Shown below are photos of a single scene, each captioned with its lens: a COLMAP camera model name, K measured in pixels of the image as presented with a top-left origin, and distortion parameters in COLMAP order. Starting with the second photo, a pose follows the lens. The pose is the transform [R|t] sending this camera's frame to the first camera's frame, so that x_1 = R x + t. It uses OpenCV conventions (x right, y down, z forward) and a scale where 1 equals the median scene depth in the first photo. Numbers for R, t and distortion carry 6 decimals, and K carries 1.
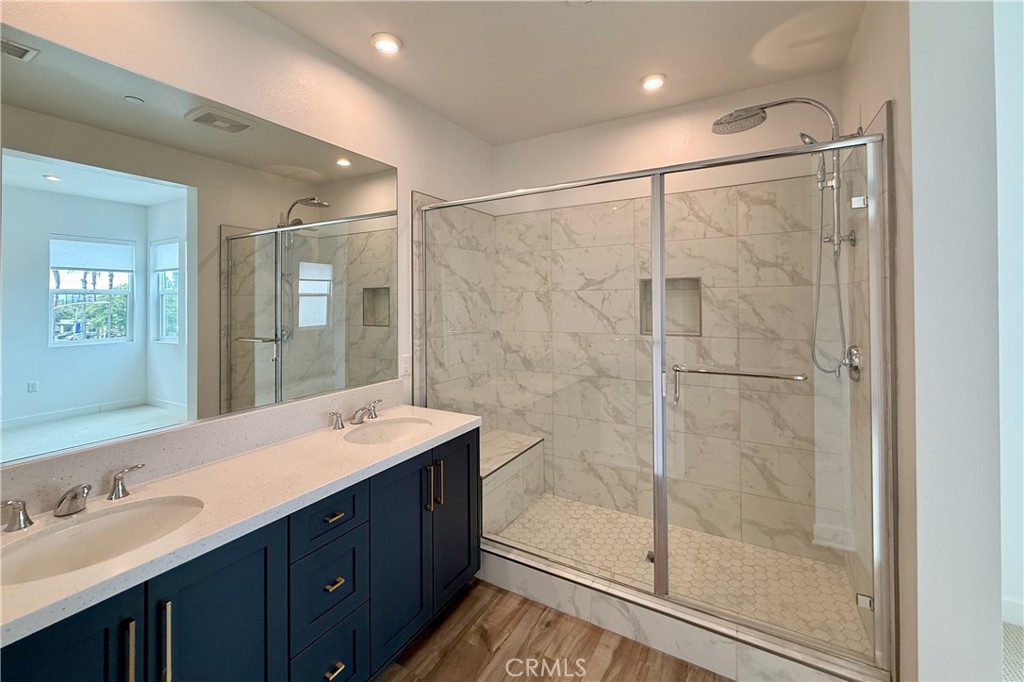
lens RADIAL K [[421.4, 0, 512.7], [0, 421.4, 296.9], [0, 0, 1]] dist [-0.000380, -0.000475]
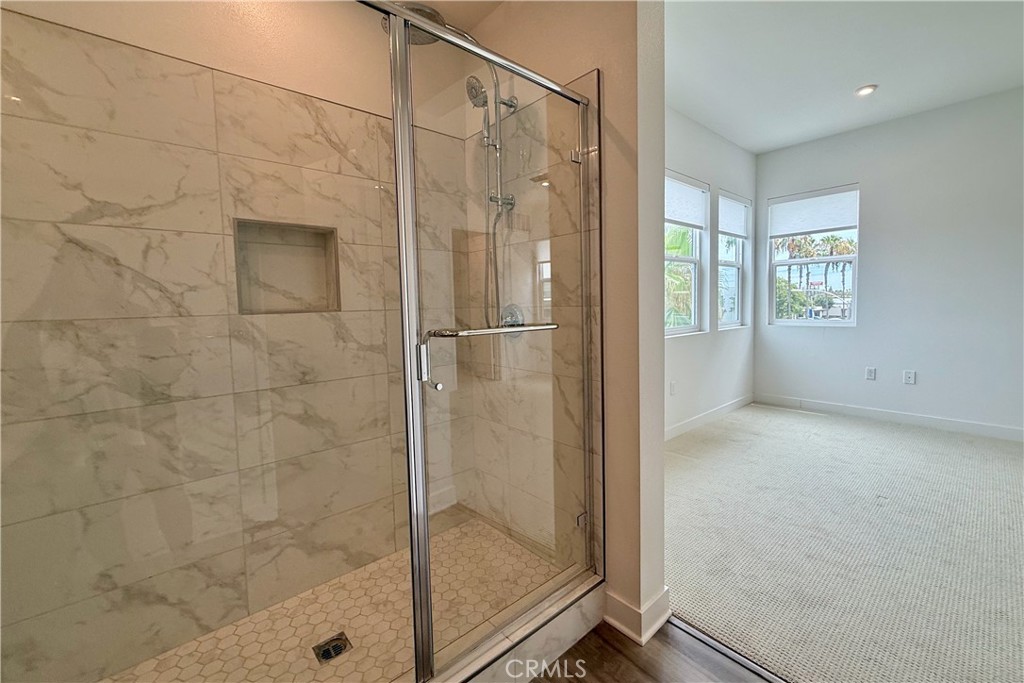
lens RADIAL K [[421.4, 0, 543.2], [0, 421.4, 326.0], [0, 0, 1]] dist [-0.000380, -0.000475]
pose [[0.287920, -0.056066, 0.956012, -0.142335], [0.009358, 0.998402, 0.055733, 0.081486], [-0.957609, -0.007101, 0.287985, 0.452428]]
